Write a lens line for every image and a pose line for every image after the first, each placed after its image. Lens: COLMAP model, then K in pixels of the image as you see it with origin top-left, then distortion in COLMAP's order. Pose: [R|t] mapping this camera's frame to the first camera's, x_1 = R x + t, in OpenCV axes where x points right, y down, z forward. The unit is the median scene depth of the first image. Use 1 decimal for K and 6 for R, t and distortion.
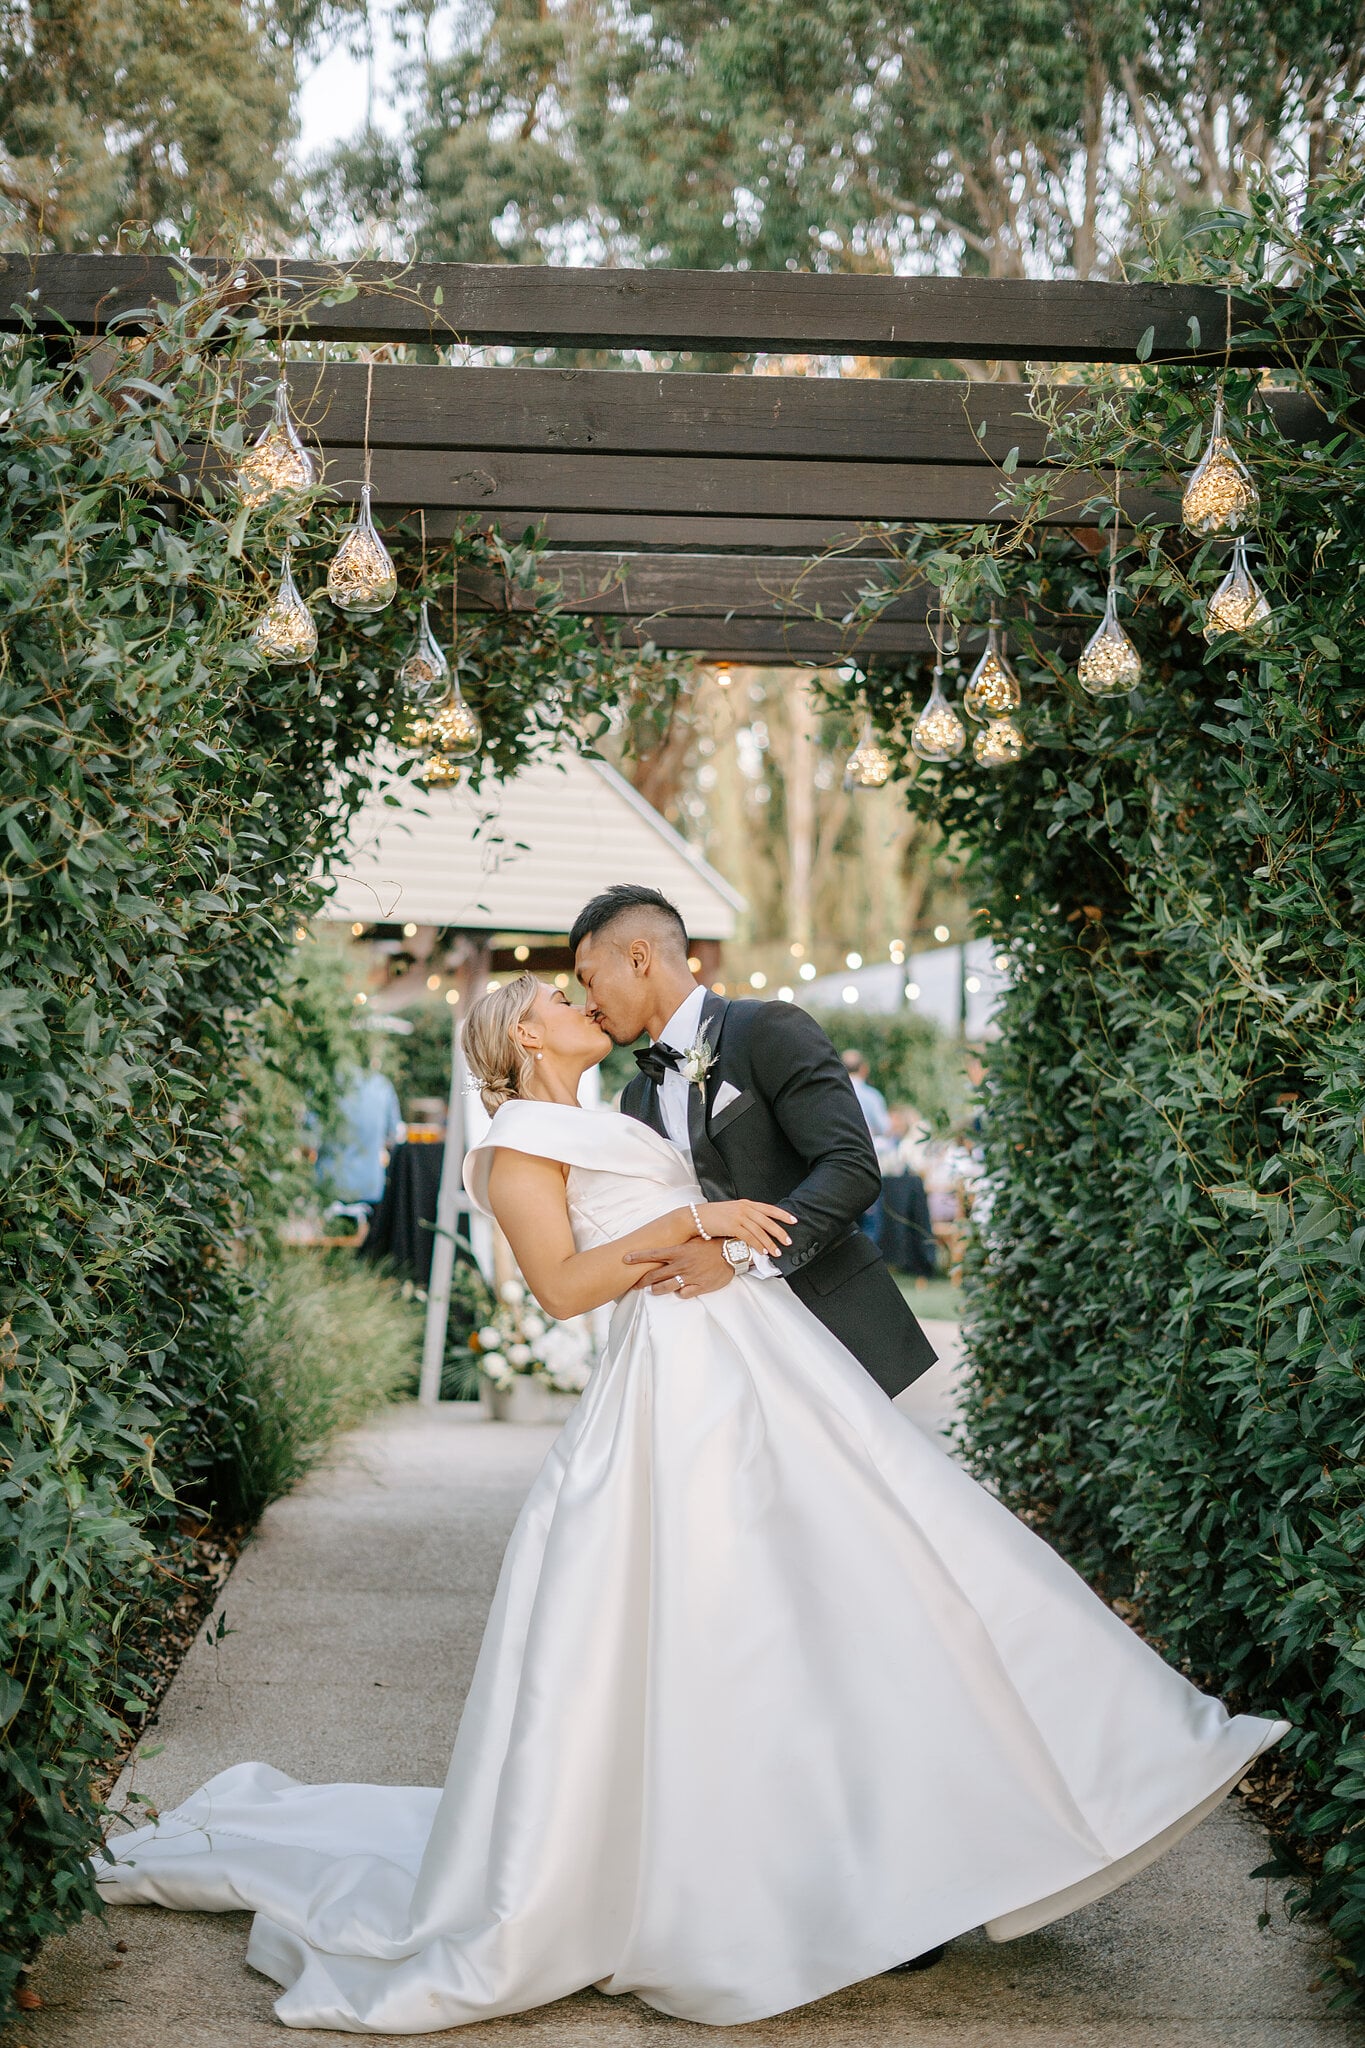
lens RADIAL K [[2950.6, 0, 682.5], [0, 2950.6, 1024.0], [0, 0, 1]] dist [-0.106140, 0.088989]
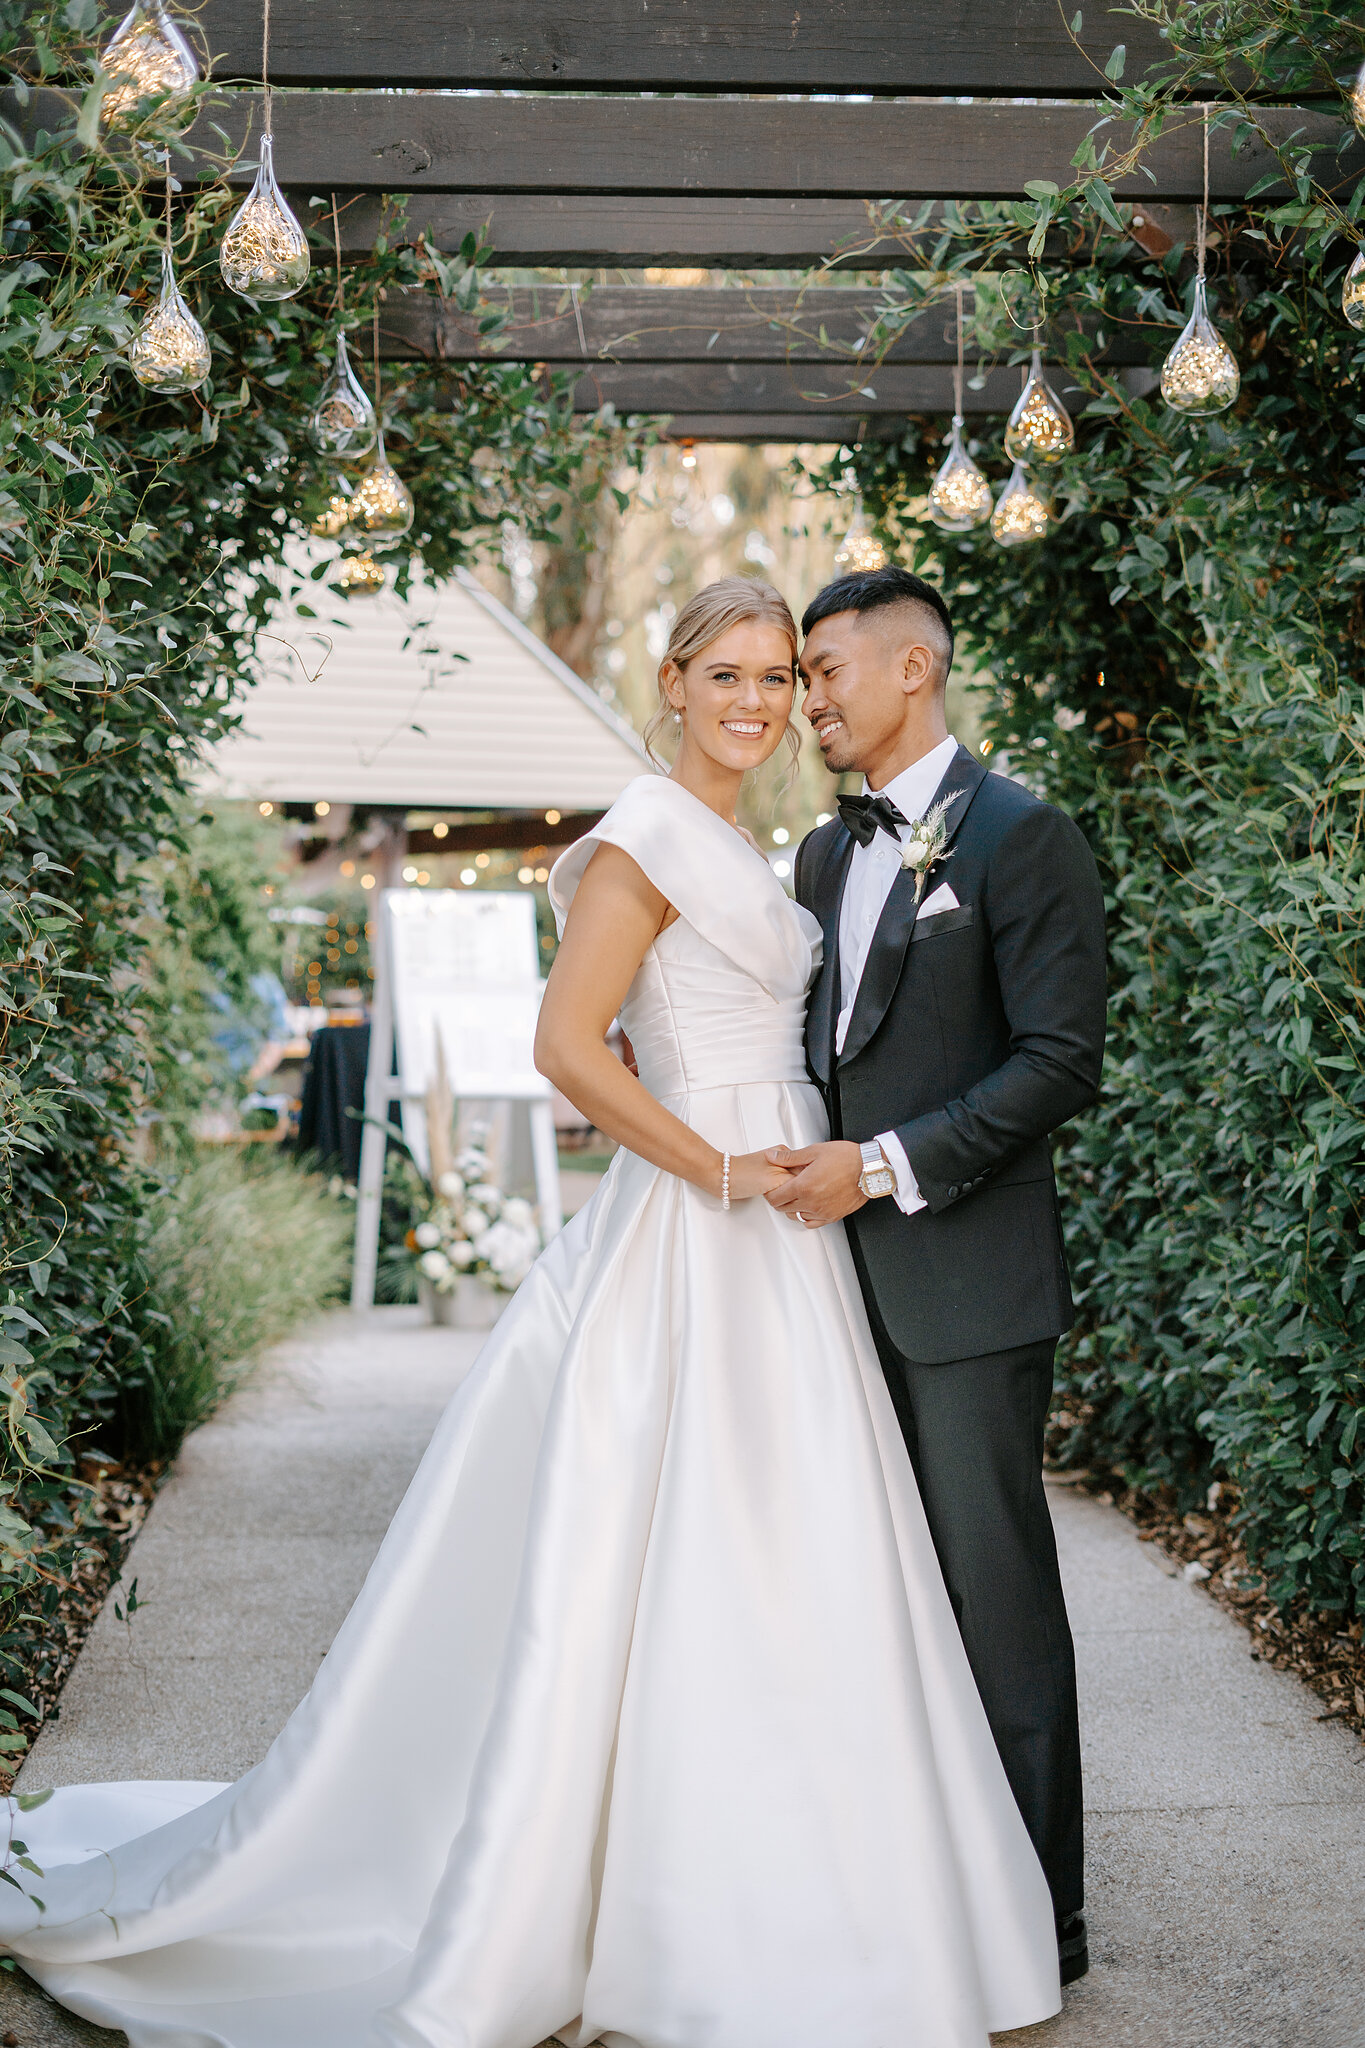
lens RADIAL K [[2950.6, 0, 682.5], [0, 2950.6, 1024.0], [0, 0, 1]] dist [-0.106140, 0.088989]
pose [[0.999148, -0.029531, 0.028831, -0.020054], [0.028461, 0.998916, 0.036836, 0.017820], [-0.029887, -0.035984, 0.998905, 0.161466]]
